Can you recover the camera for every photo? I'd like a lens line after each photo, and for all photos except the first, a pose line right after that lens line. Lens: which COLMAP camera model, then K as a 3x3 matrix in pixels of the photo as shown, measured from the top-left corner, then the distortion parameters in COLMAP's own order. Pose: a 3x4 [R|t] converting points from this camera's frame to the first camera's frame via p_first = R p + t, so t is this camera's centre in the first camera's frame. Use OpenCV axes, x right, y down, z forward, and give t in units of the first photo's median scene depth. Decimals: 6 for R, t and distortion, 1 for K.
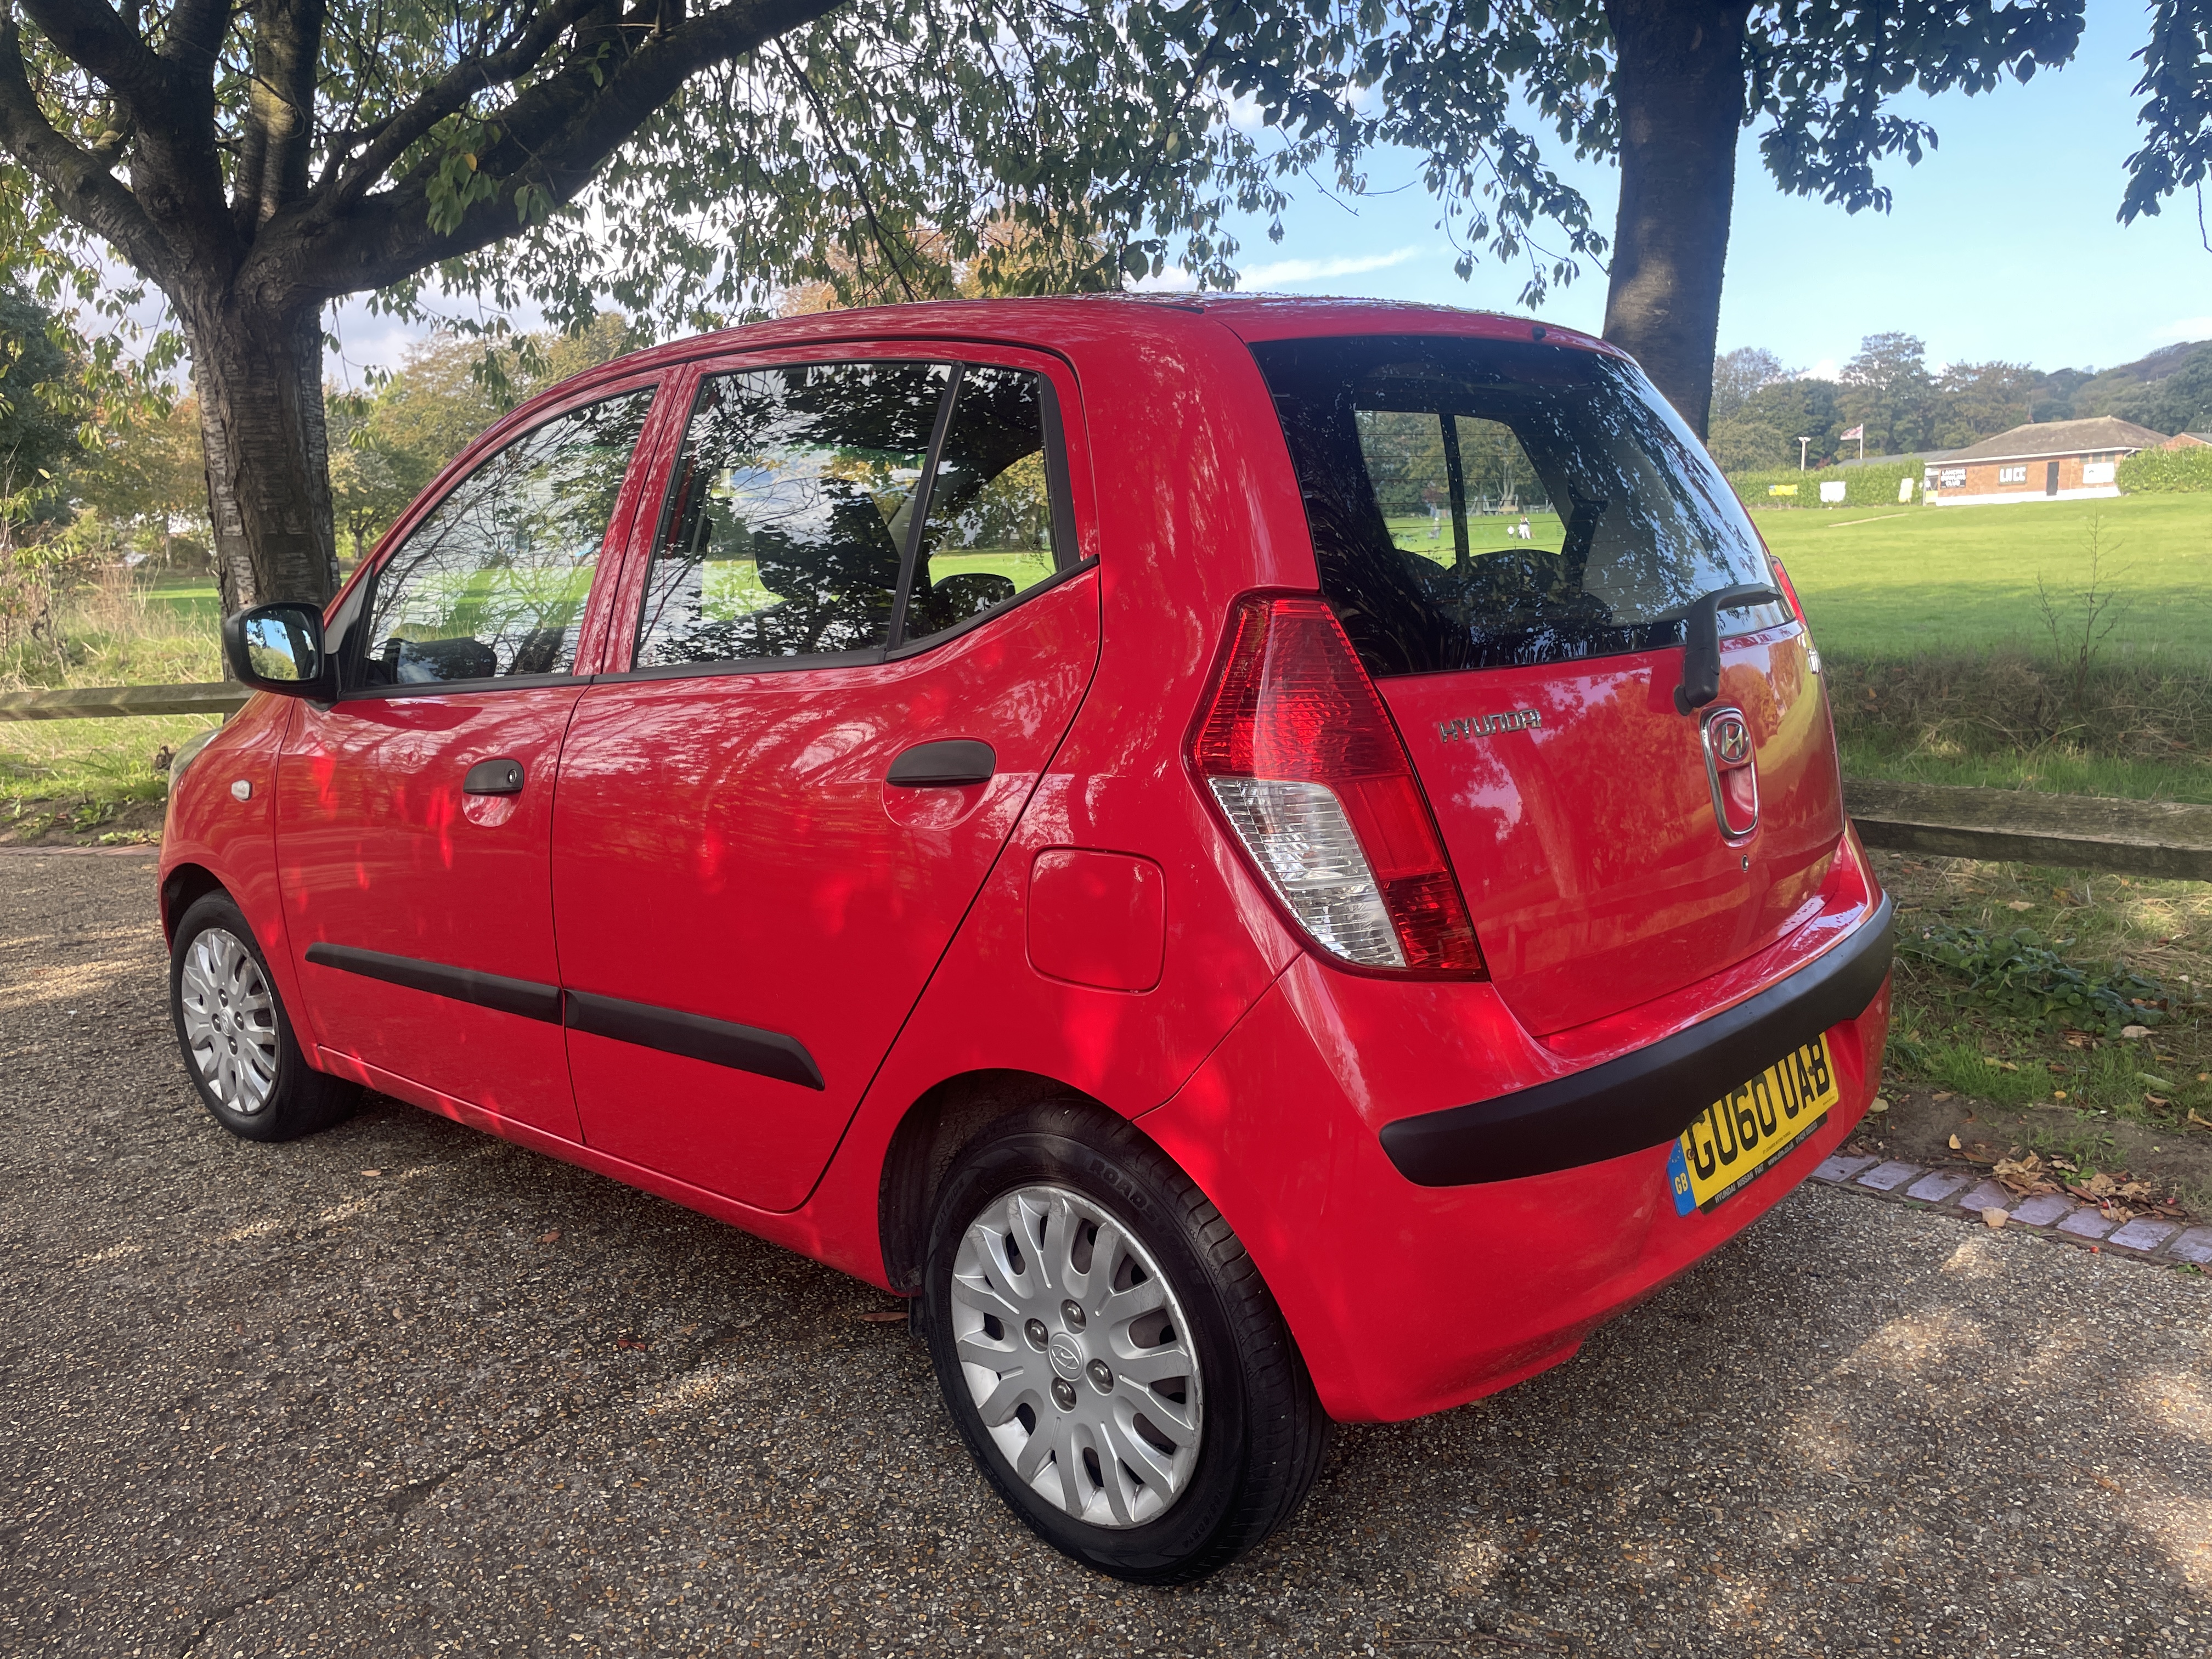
lens RADIAL K [[1656.9, 0, 1127.6], [0, 1656.9, 830.7], [0, 0, 1]] dist [0.089116, -0.116387]
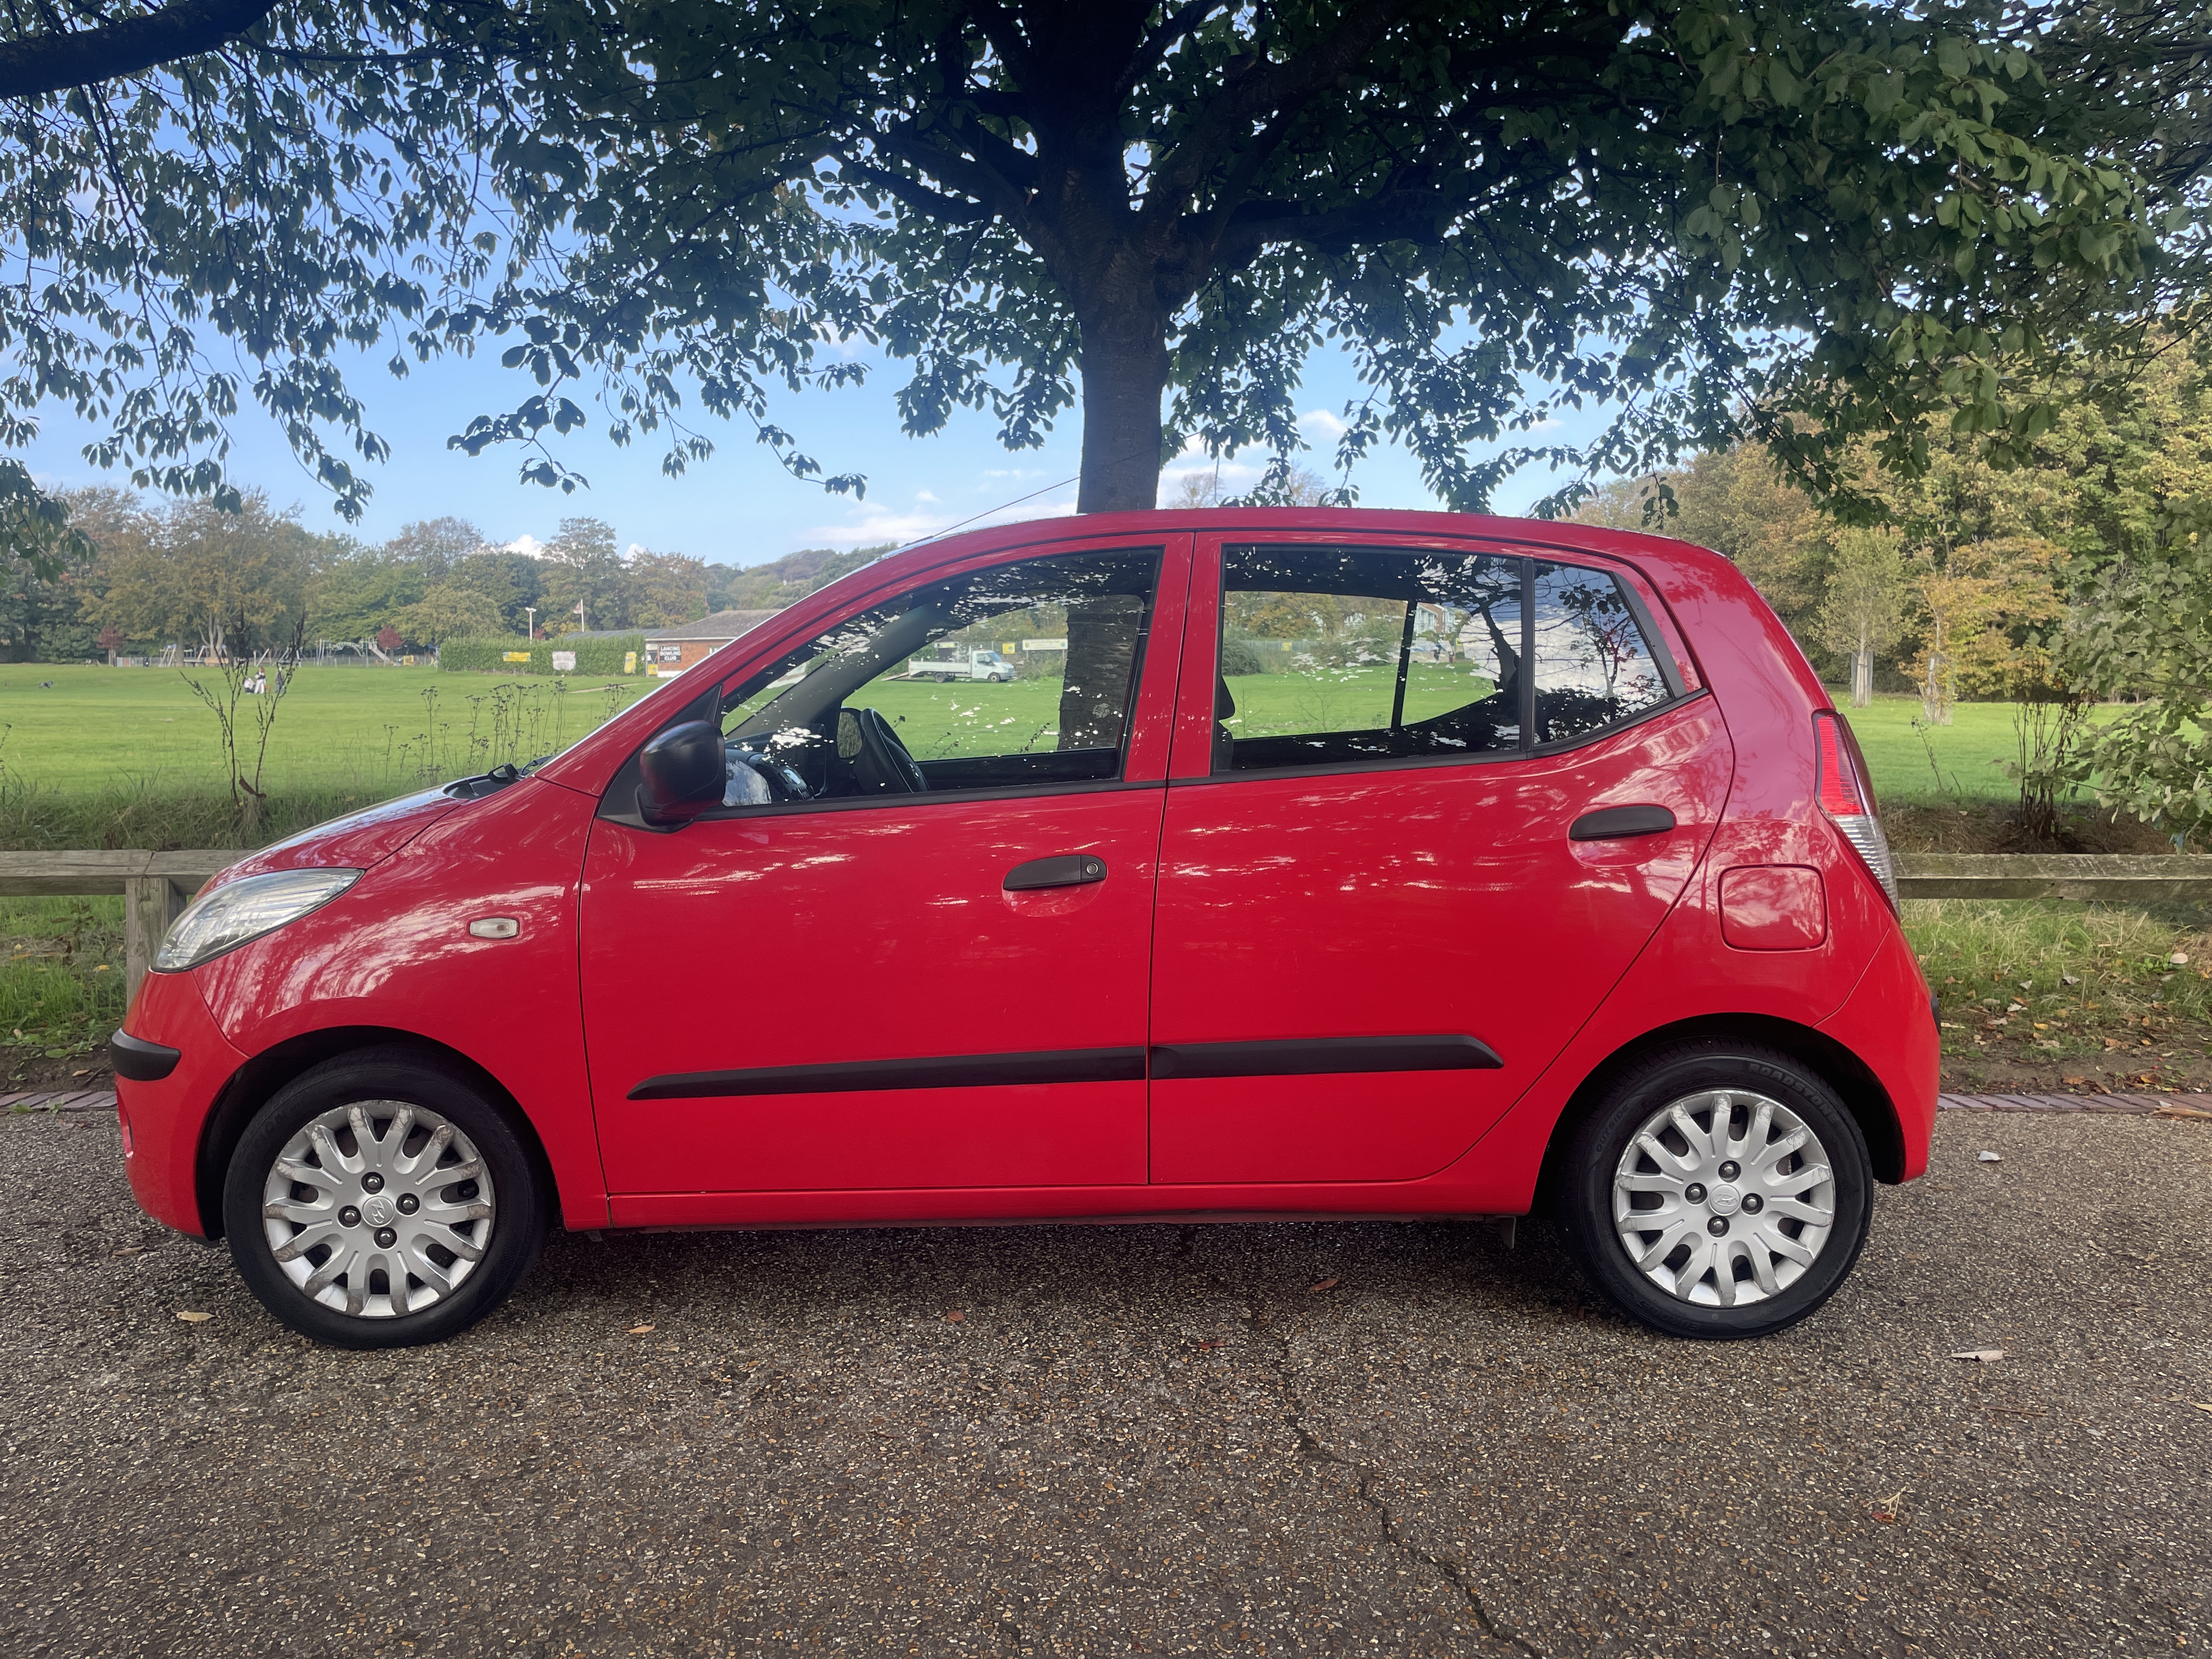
lens RADIAL K [[1656.9, 0, 1127.6], [0, 1656.9, 830.7], [0, 0, 1]] dist [0.089116, -0.116387]
pose [[0.727493, -0.028739, 0.685513, -0.172079], [0.094926, 0.993730, -0.059078, 0.002037], [-0.679517, 0.108051, 0.725660, 0.025721]]
